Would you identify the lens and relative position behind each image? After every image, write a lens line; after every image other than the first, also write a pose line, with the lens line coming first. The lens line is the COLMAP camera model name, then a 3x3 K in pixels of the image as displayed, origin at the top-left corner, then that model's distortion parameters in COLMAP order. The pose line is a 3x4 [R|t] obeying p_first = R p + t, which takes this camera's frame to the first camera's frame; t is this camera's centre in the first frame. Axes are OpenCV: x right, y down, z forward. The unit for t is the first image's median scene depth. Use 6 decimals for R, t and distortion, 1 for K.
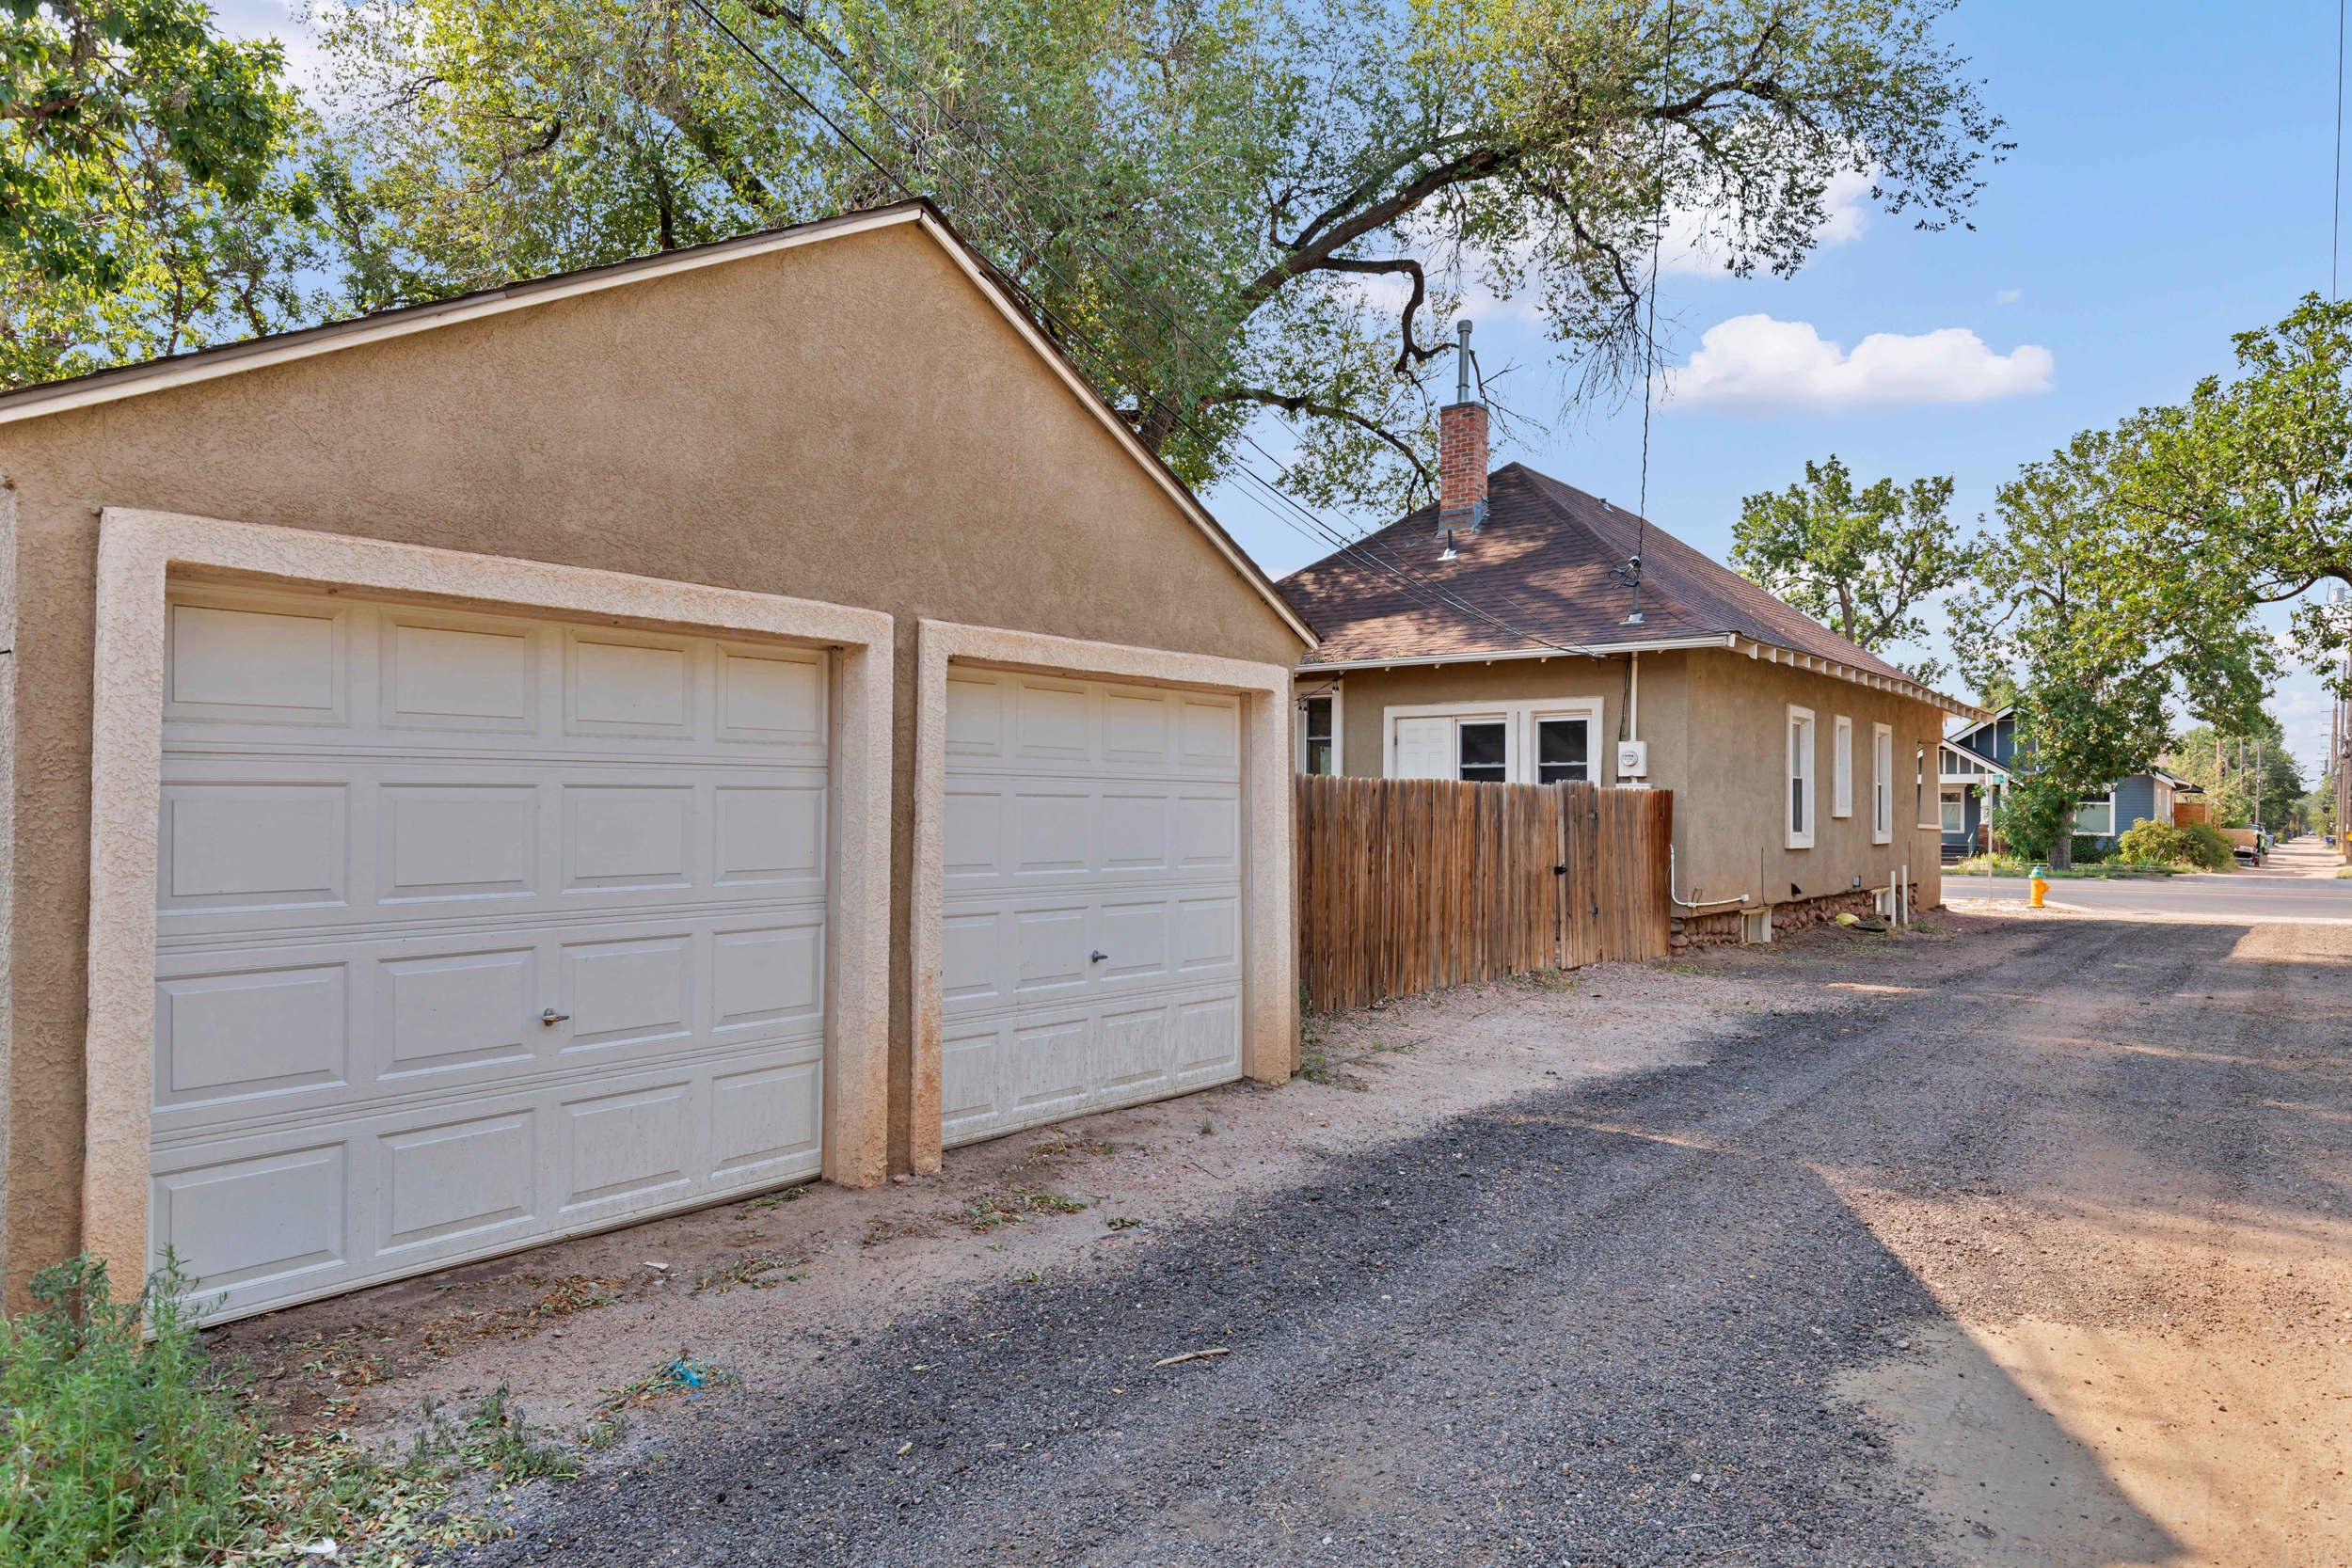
lens RADIAL K [[1424.8, 0, 1176.9], [0, 1424.8, 784.4], [0, 0, 1]] dist [-0.000589, -0.000033]
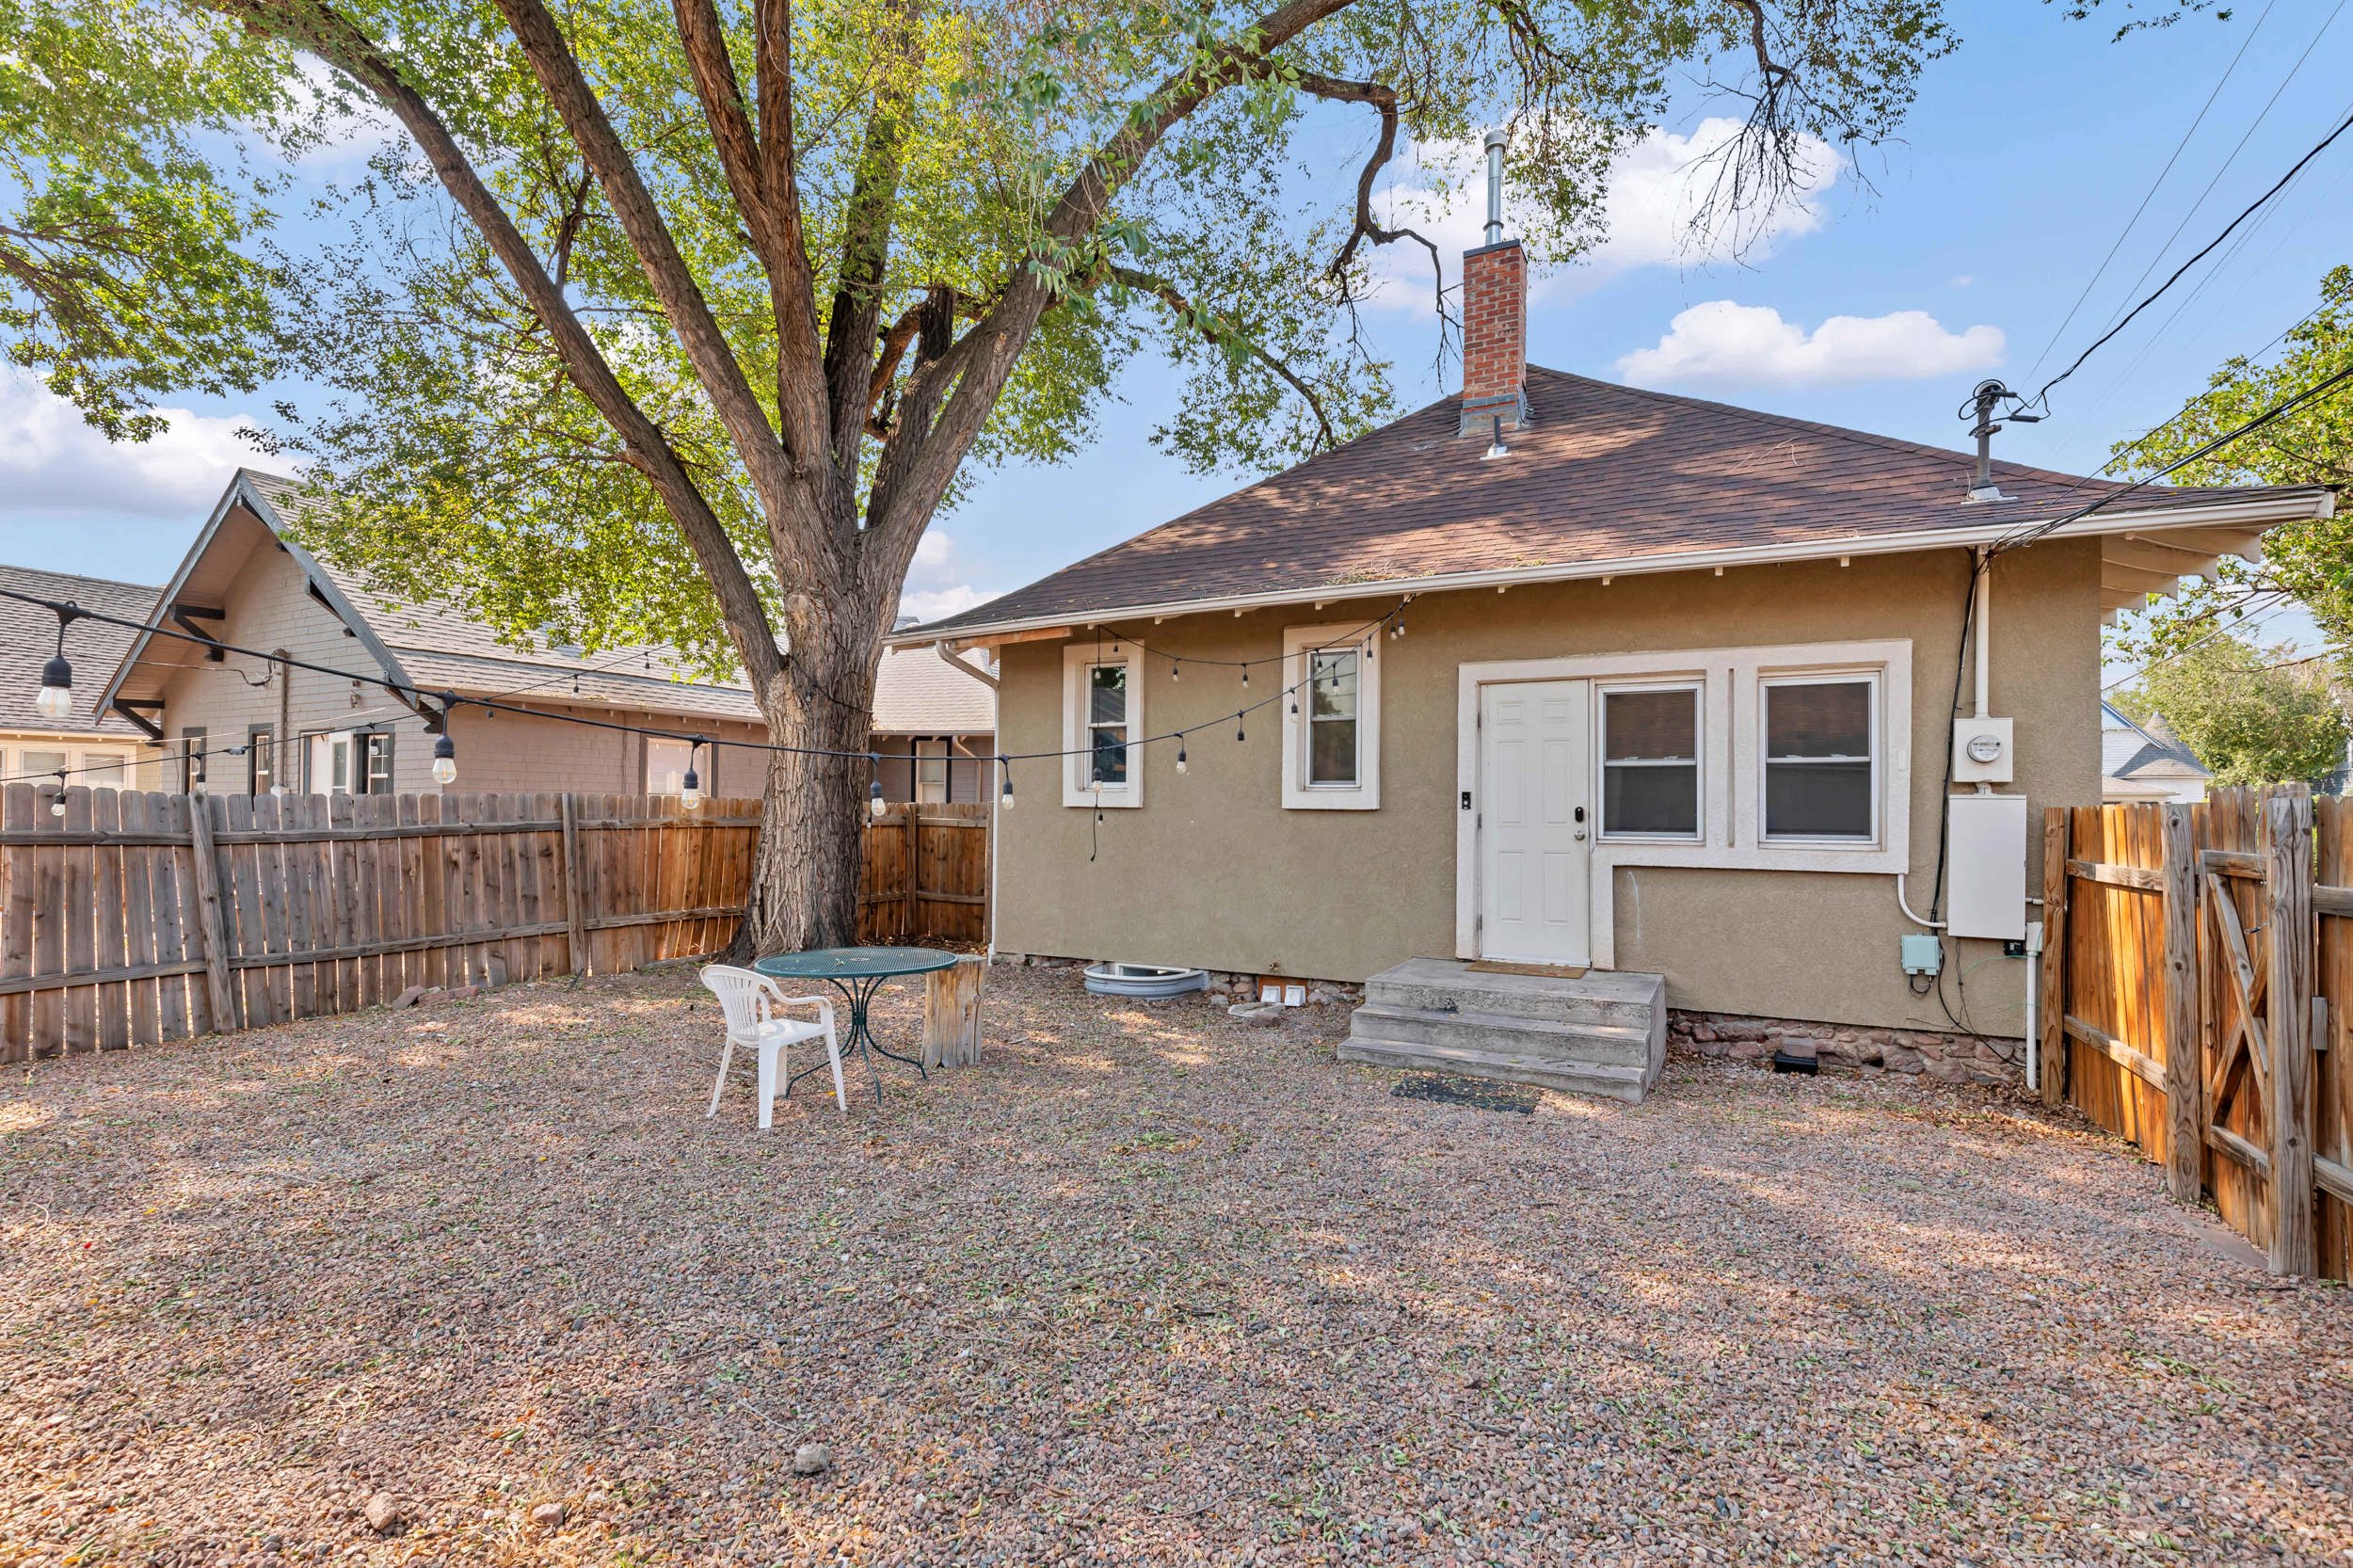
lens RADIAL K [[1086.2, 0, 1172.0], [0, 1086.2, 802.2], [0, 0, 1]] dist [0.005183, -0.001294]
pose [[0.982714, 0.007859, 0.184965, -0.052663], [-0.008186, 0.999966, 0.001002, 0.003582], [-0.184950, -0.002499, 0.982745, 0.533807]]
